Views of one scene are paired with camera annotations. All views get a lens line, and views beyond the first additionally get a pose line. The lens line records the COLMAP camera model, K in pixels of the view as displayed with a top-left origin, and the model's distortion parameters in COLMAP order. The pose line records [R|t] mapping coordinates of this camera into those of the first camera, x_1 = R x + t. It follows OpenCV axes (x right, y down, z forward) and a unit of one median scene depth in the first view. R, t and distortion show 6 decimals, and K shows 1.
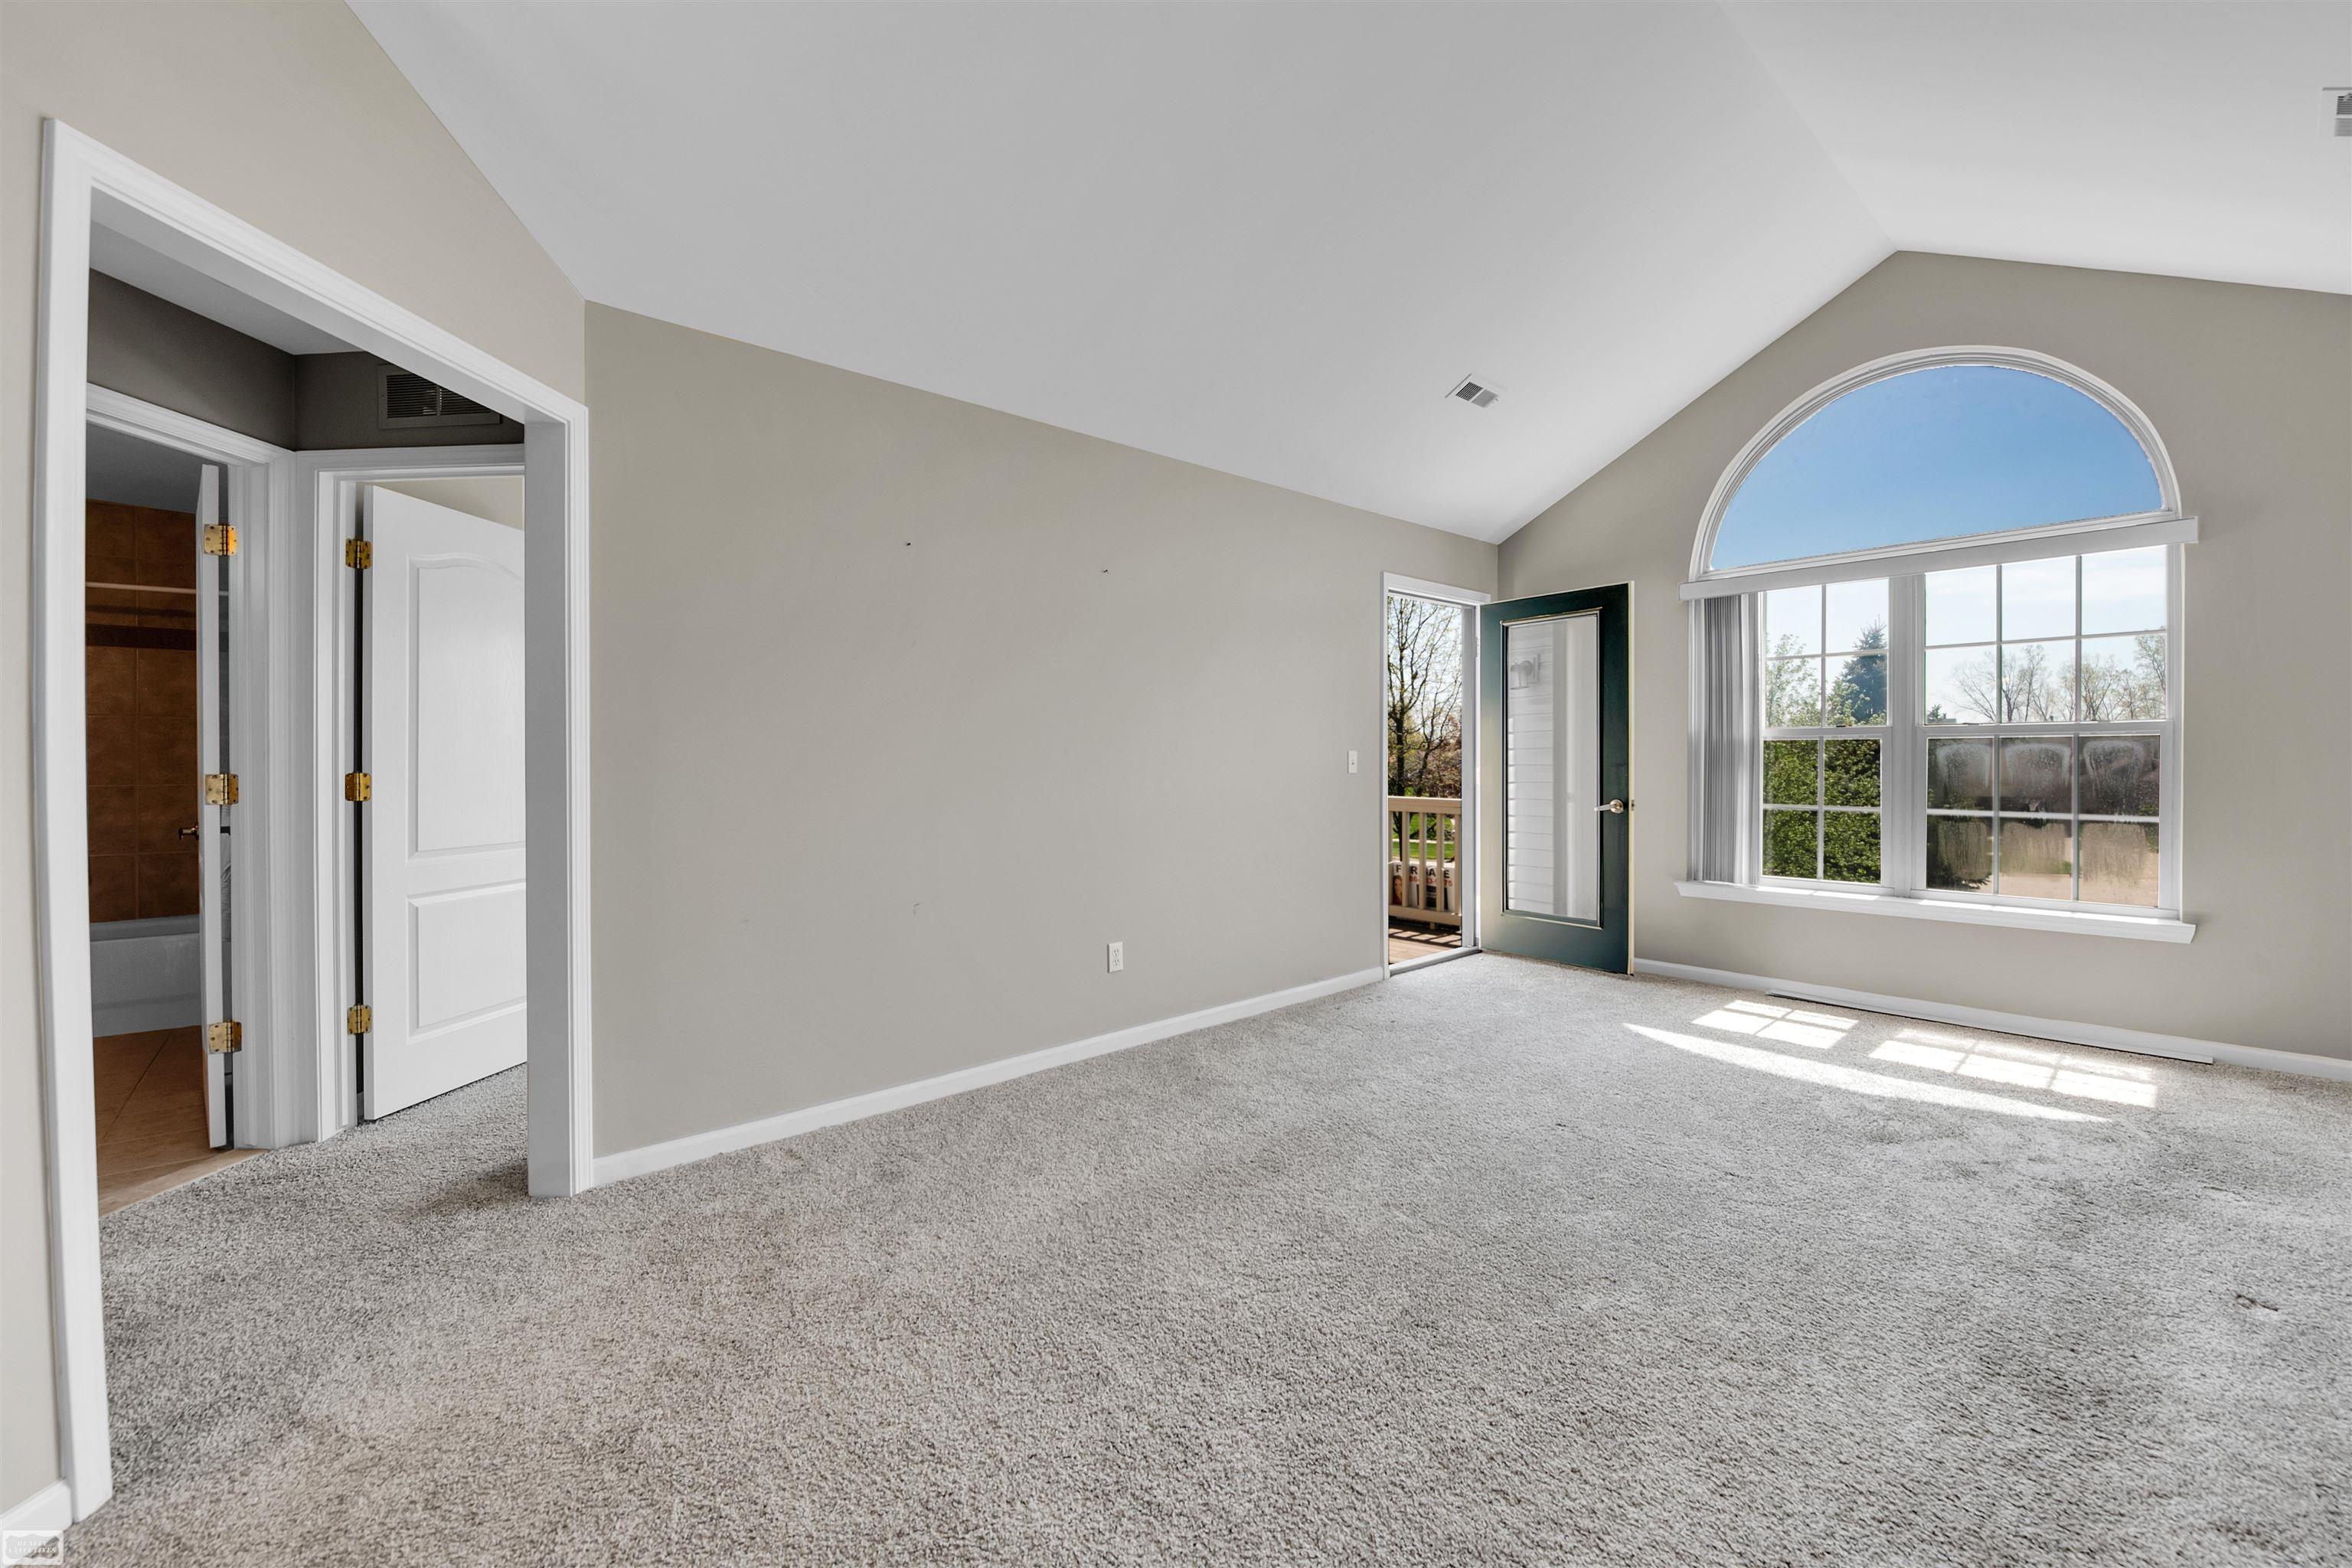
lens RADIAL K [[964.1, 0, 1192.1], [0, 964.1, 776.1], [0, 0, 1]] dist [-0.003180, -0.000242]
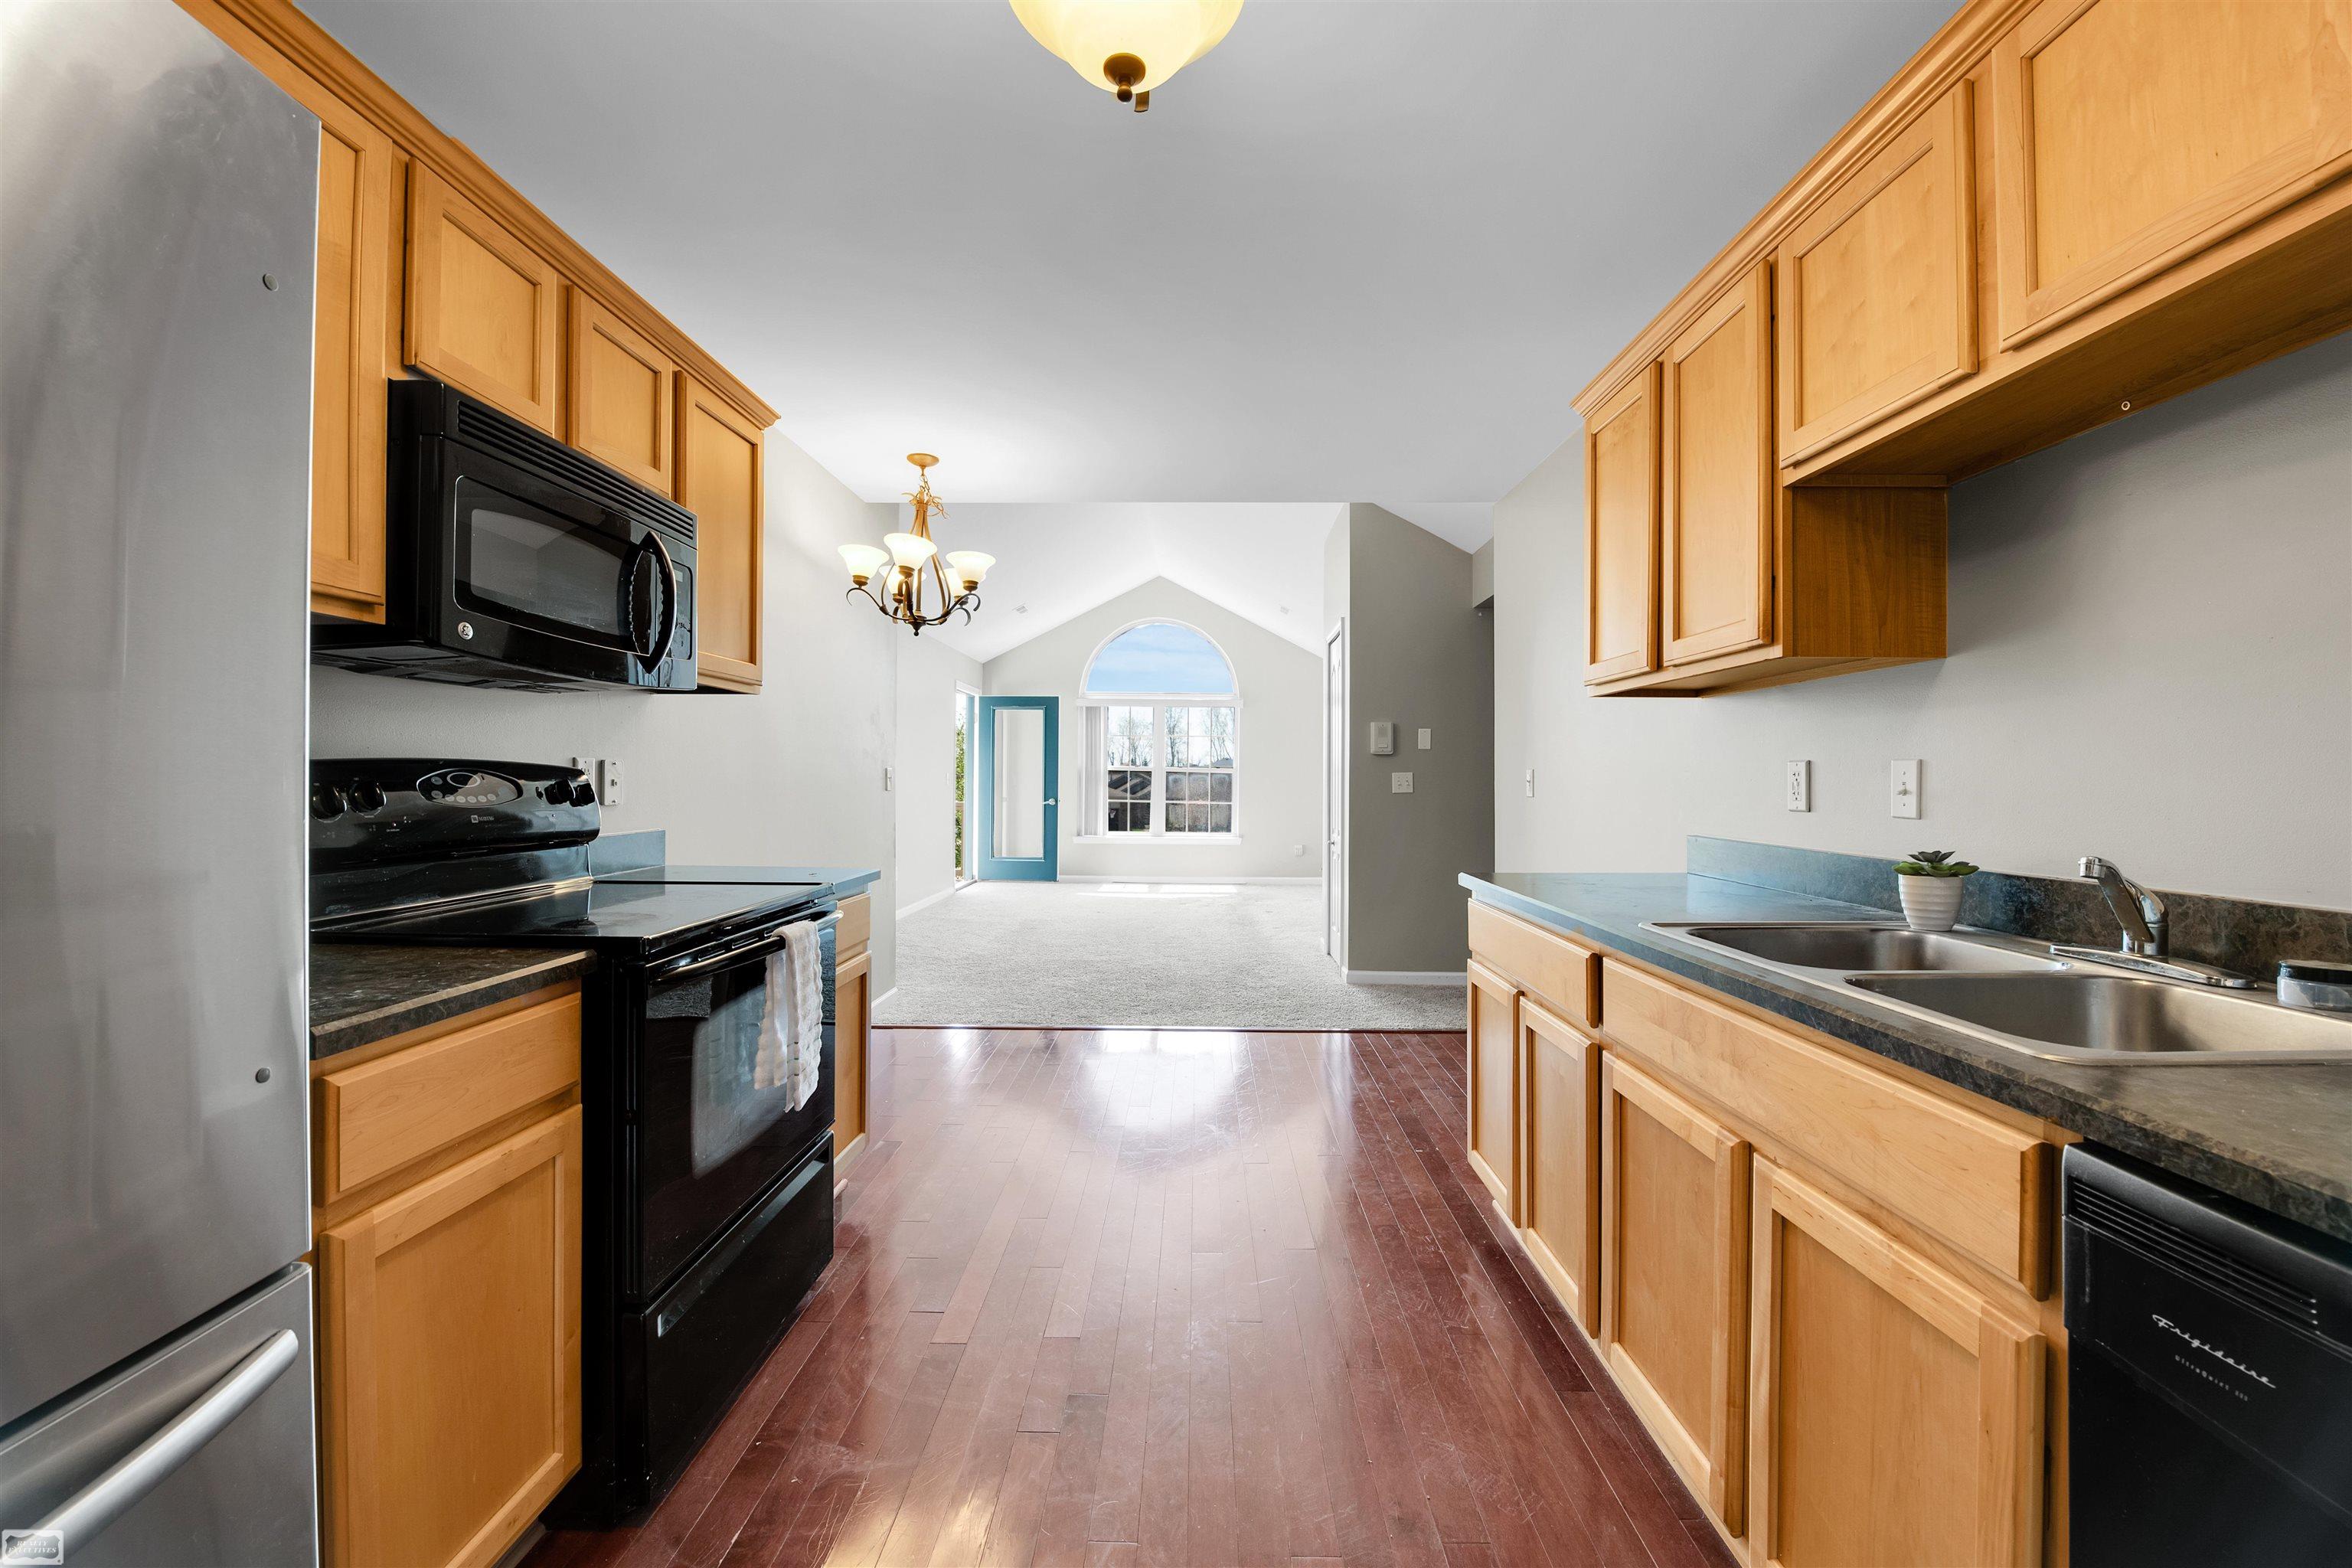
lens RADIAL K [[948.0, 0, 1170.9], [0, 948.0, 774.6], [0, 0, 1]] dist [-0.004278, -0.000345]
pose [[0.693735, 0.002697, 0.720226, -0.884605], [-0.000196, 0.999994, -0.003557, -0.020774], [-0.720231, 0.002326, 0.693731, -0.631506]]
